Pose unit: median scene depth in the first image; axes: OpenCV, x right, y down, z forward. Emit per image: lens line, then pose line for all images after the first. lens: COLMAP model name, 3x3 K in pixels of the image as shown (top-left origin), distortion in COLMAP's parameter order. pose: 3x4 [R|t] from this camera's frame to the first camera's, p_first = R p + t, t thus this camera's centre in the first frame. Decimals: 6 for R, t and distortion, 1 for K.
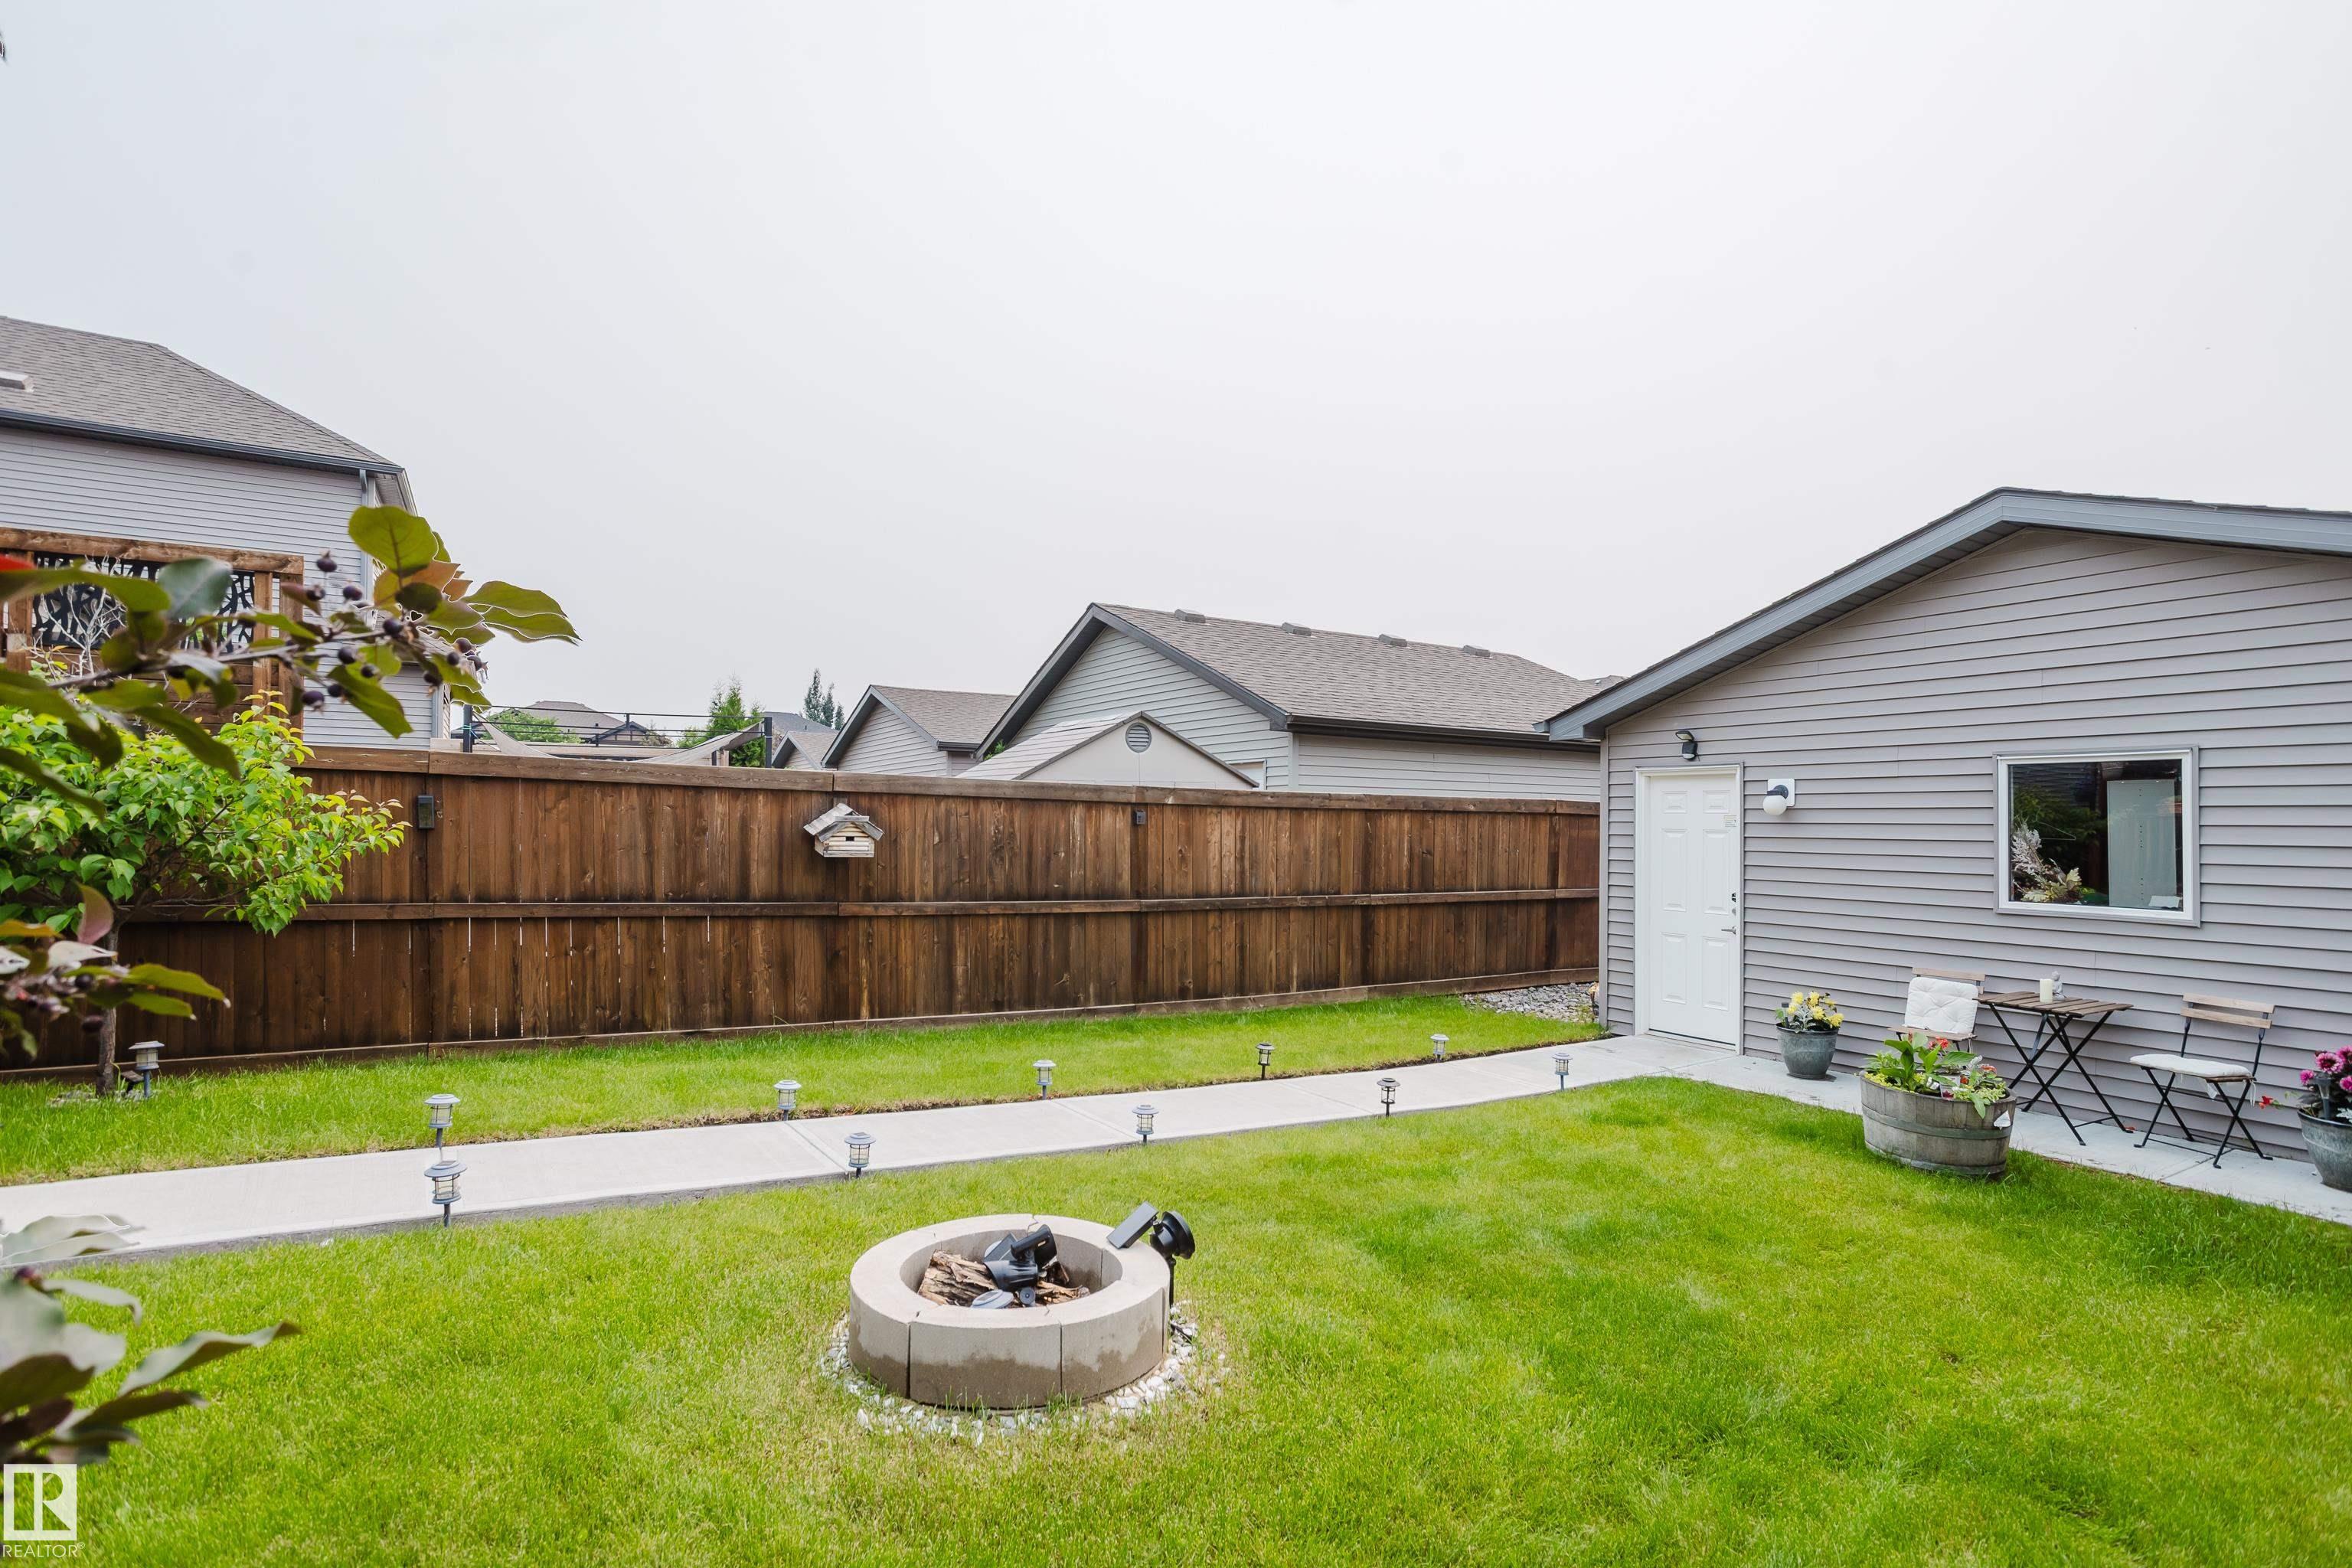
lens RADIAL K [[1147.7, 0, 1181.0], [0, 1147.7, 800.5], [0, 0, 1]] dist [-0.047384, 0.031041]
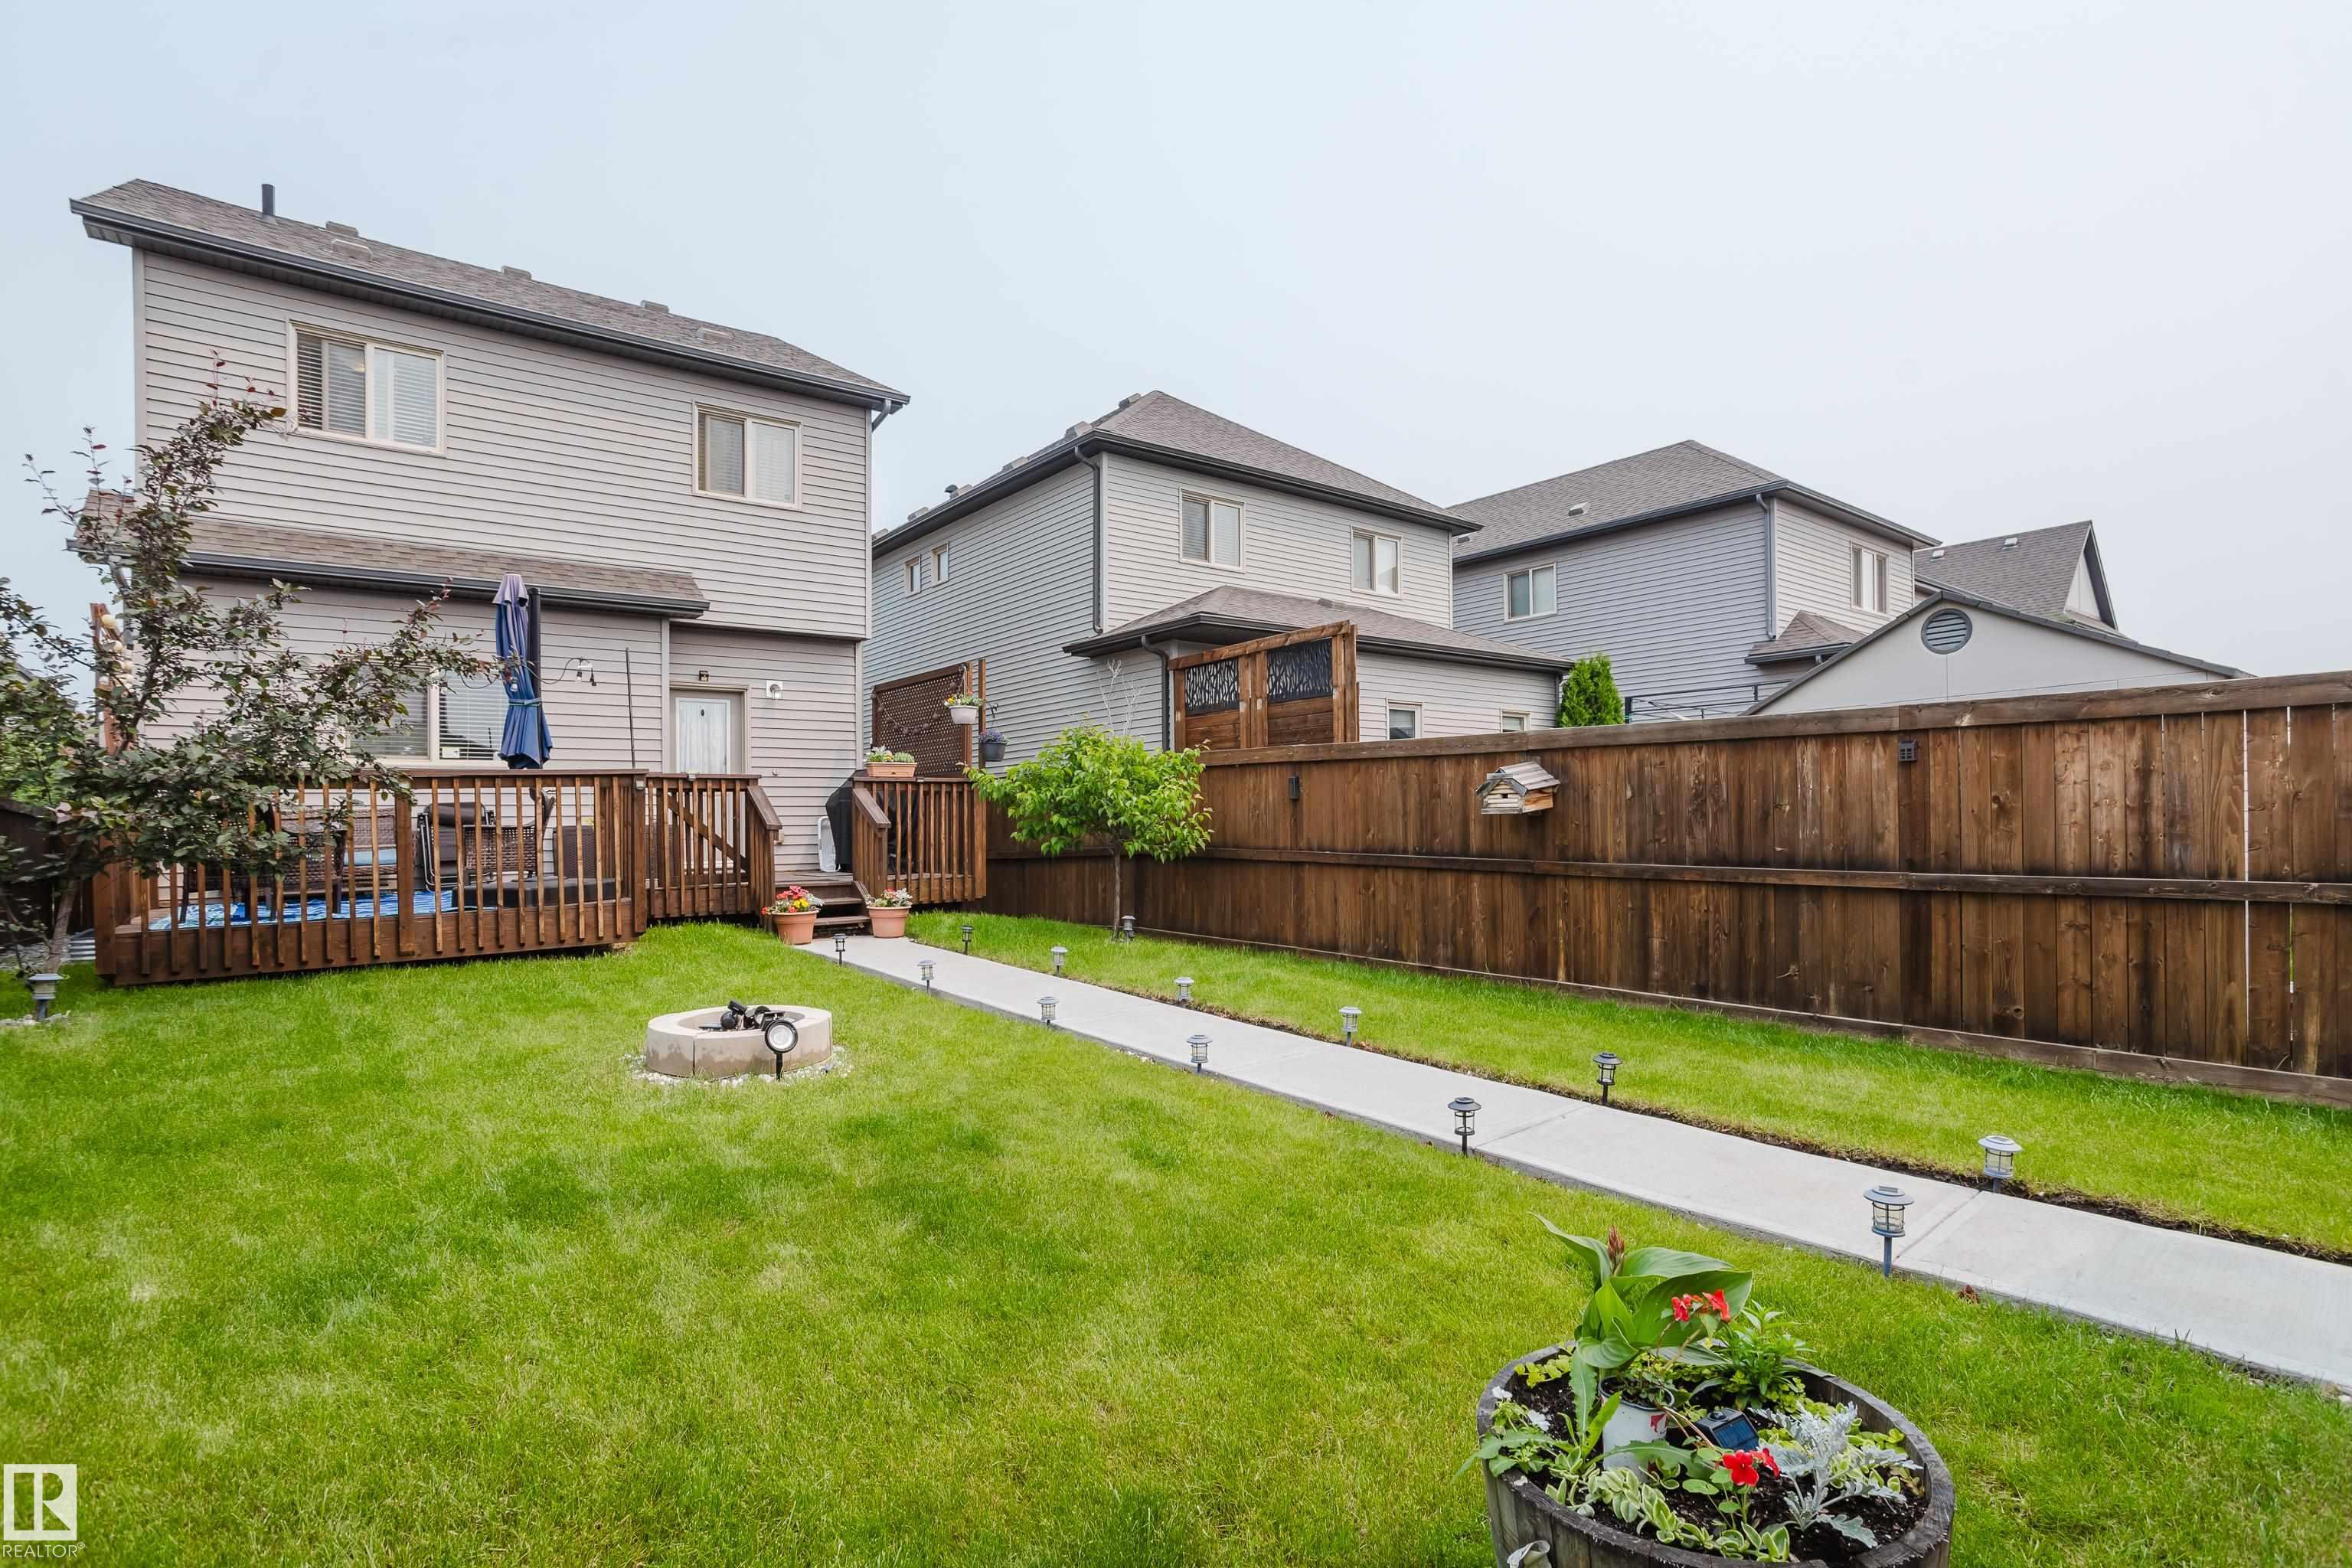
lens RADIAL K [[1147.7, 0, 1188.1], [0, 1147.7, 842.7], [0, 0, 1]] dist [-0.047384, 0.031041]
pose [[0.139540, 0.000698, -0.990216, 0.588533], [0.037887, 0.999264, 0.006043, 0.050814], [0.989491, -0.038360, 0.139411, 0.507352]]
